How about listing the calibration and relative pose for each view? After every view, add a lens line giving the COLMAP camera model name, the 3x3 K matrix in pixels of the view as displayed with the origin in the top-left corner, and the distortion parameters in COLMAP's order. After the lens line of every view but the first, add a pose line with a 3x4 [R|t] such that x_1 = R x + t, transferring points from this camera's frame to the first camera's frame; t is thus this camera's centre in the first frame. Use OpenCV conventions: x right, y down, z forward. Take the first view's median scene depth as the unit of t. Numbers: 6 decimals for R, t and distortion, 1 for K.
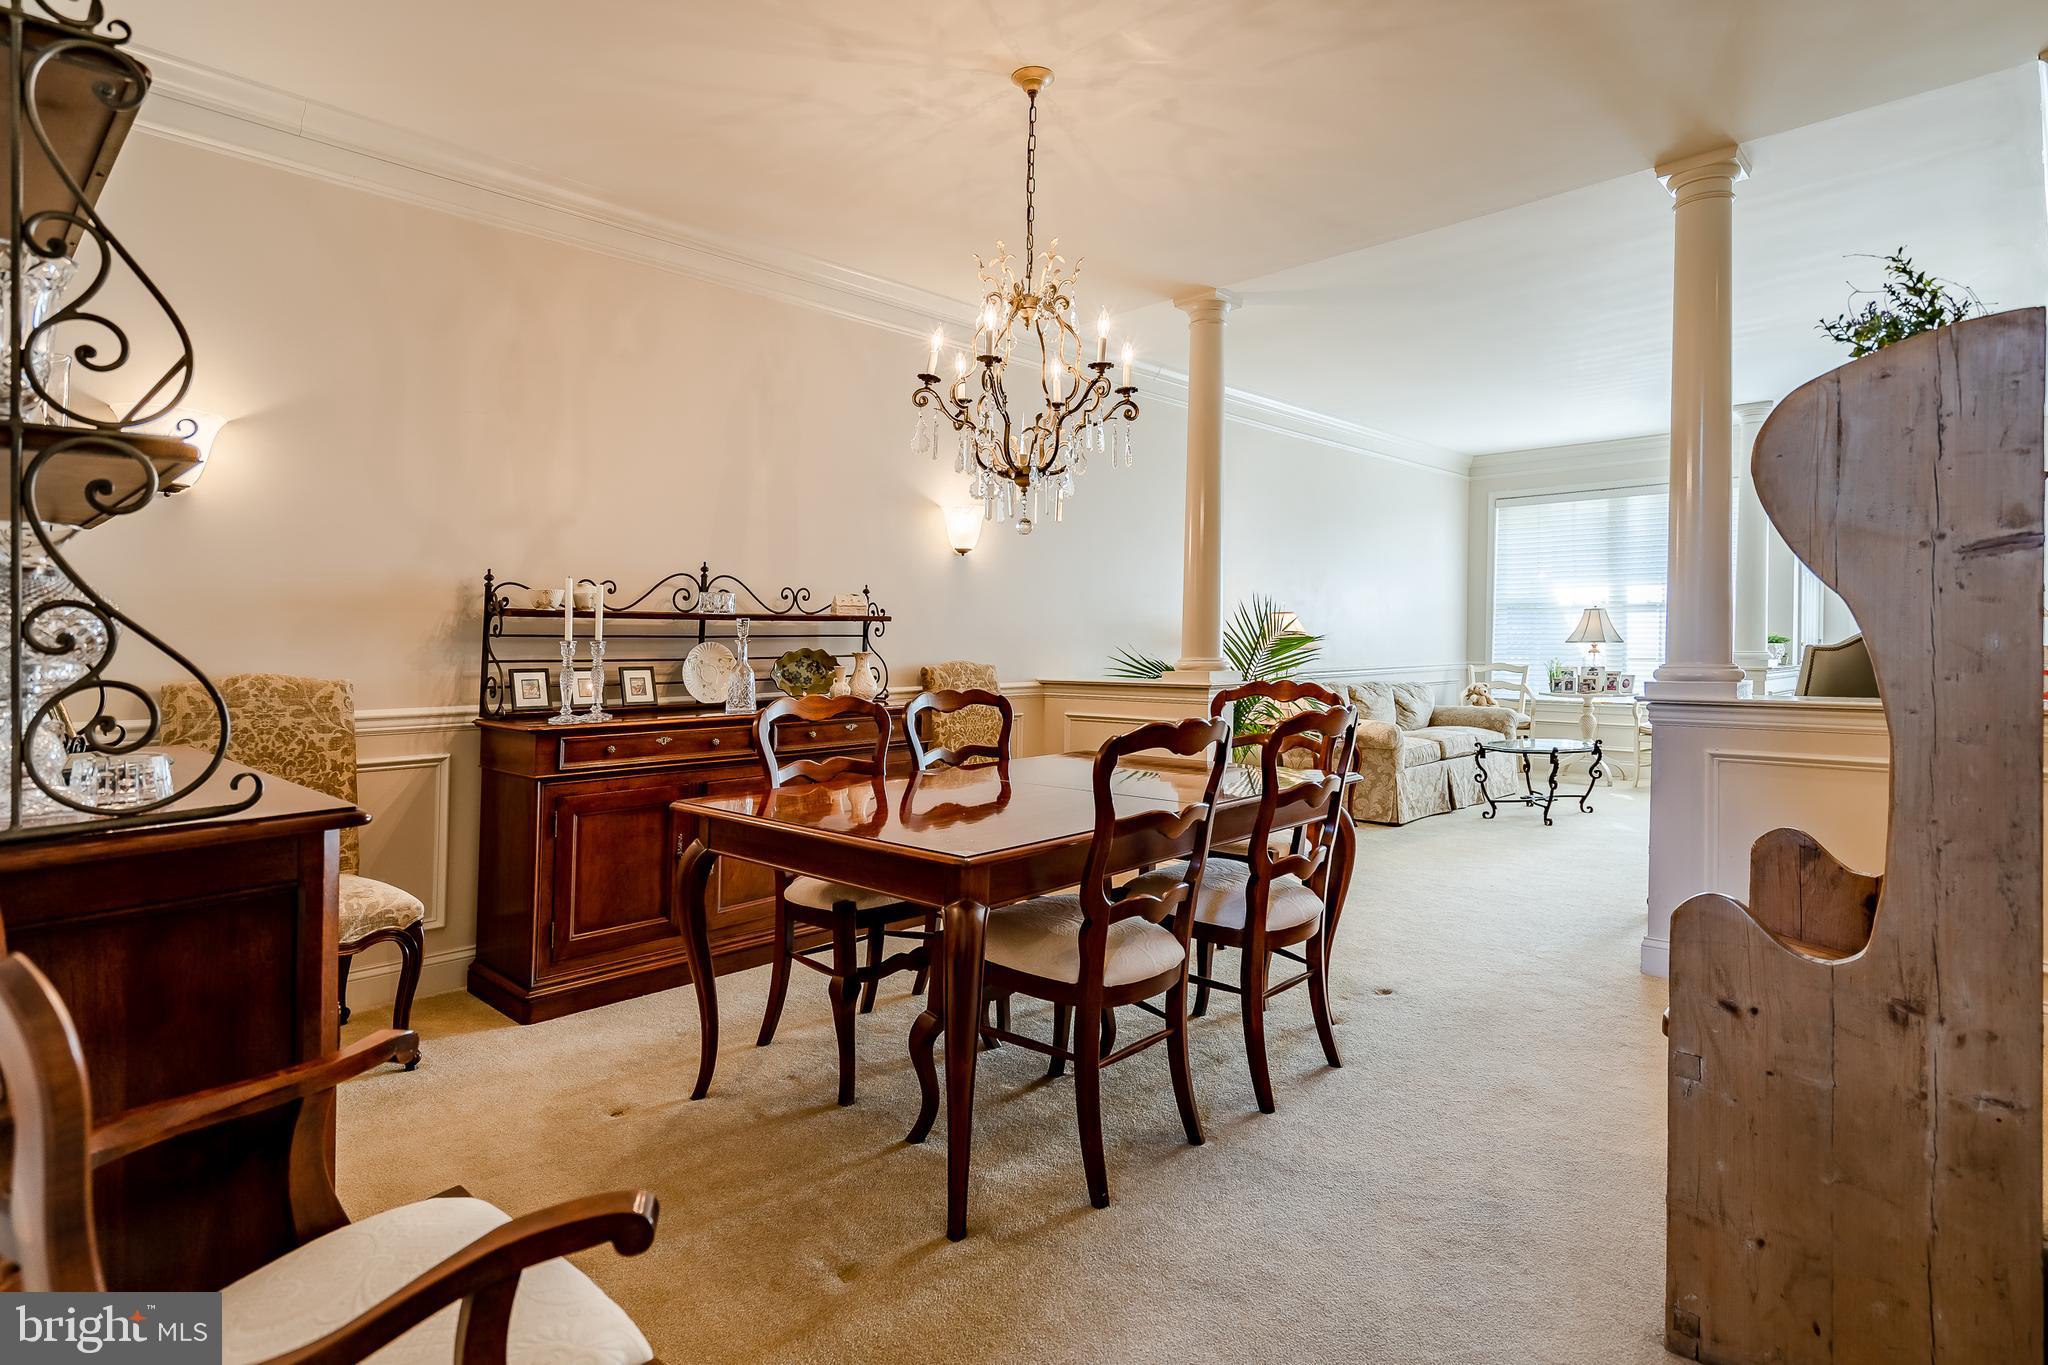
lens RADIAL K [[1052.7, 0, 1024.1], [0, 1052.7, 653.6], [0, 0, 1]] dist [0.002708, 0.001747]
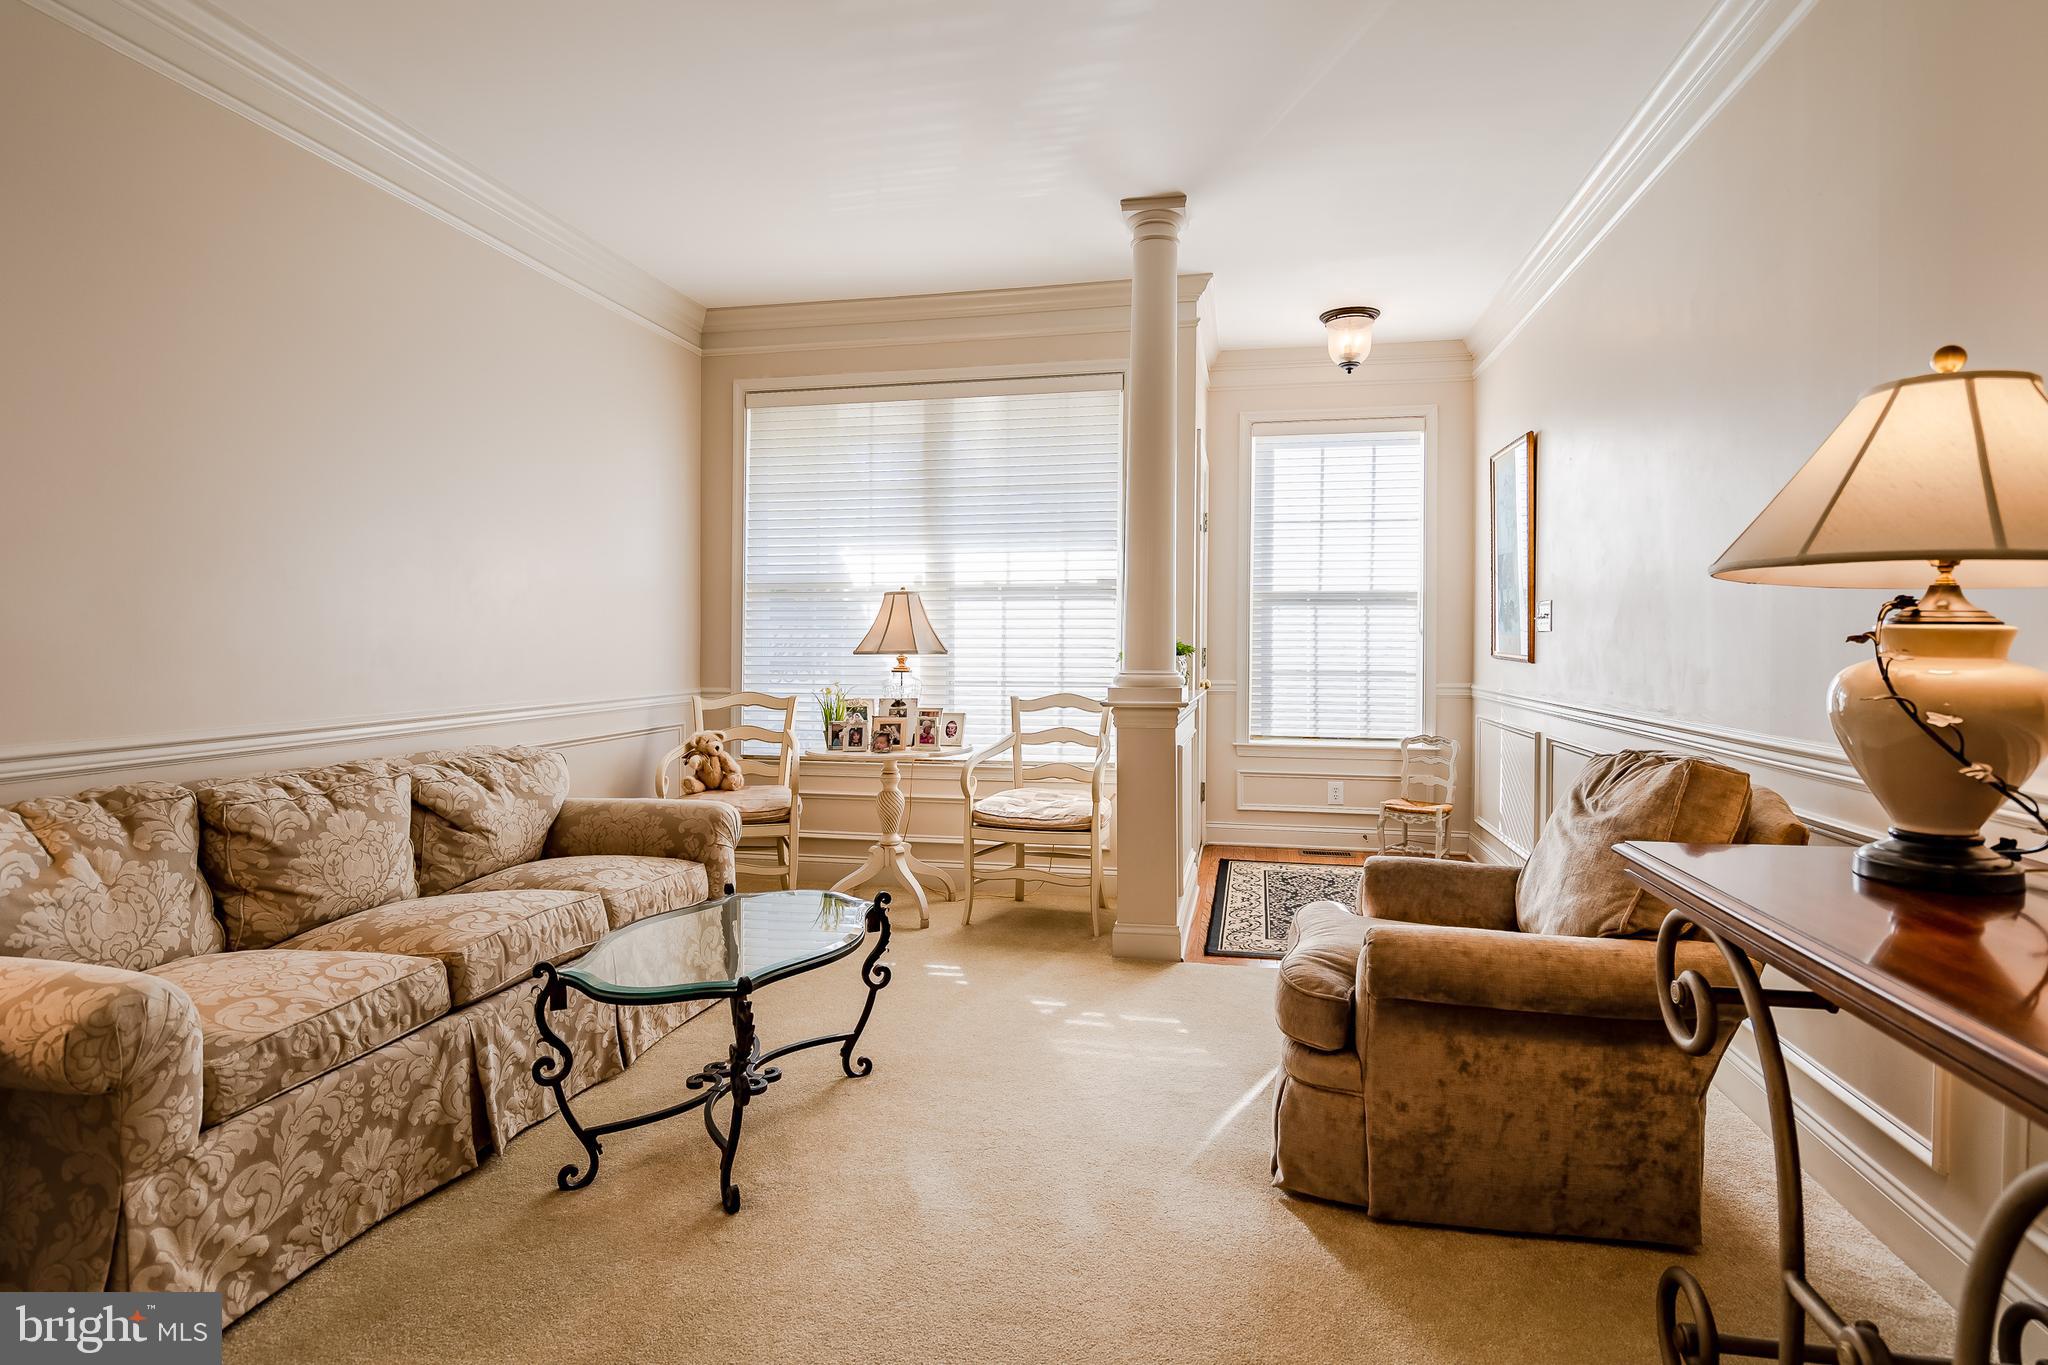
lens RADIAL K [[1052.7, 0, 1024.1], [0, 1052.7, 653.6], [0, 0, 1]] dist [0.002708, 0.001747]
pose [[0.841857, -0.001350, 0.539698, 0.354073], [0.003512, 0.999989, -0.002978, -0.010583], [-0.539689, 0.004403, 0.841853, 0.596760]]
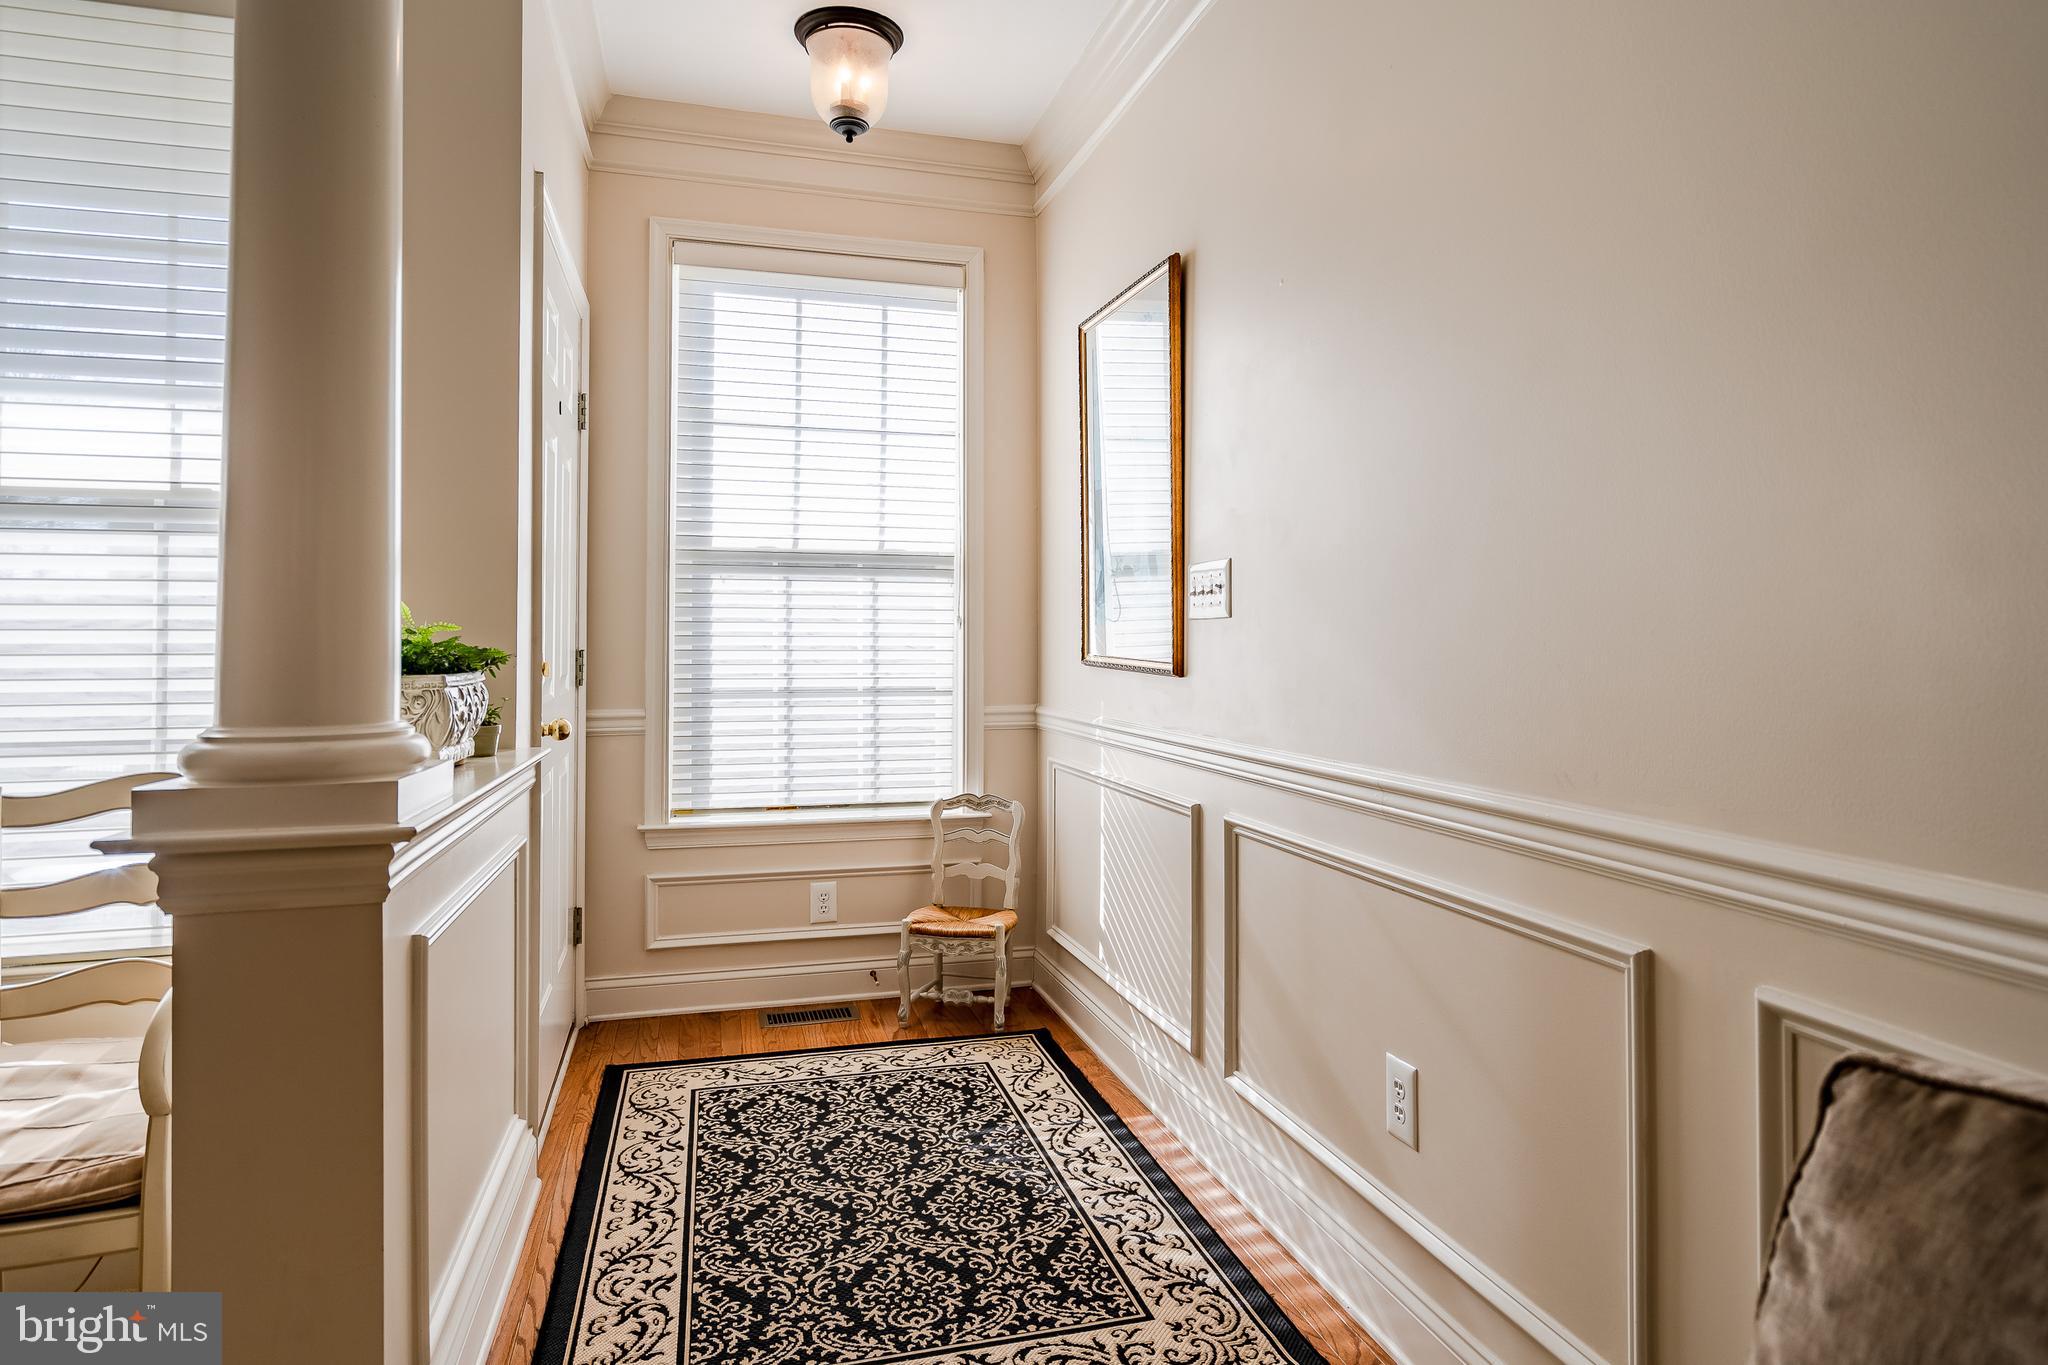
lens RADIAL K [[1176.7, 0, 1024.0], [0, 1176.7, 637.3], [0, 0, 1]] dist [0.002464, 0.000846]
pose [[0.502321, 0.005007, 0.864667, 0.590500], [0.010484, 0.999874, -0.011880, -0.014533], [-0.864618, 0.015033, 0.502205, 0.813423]]
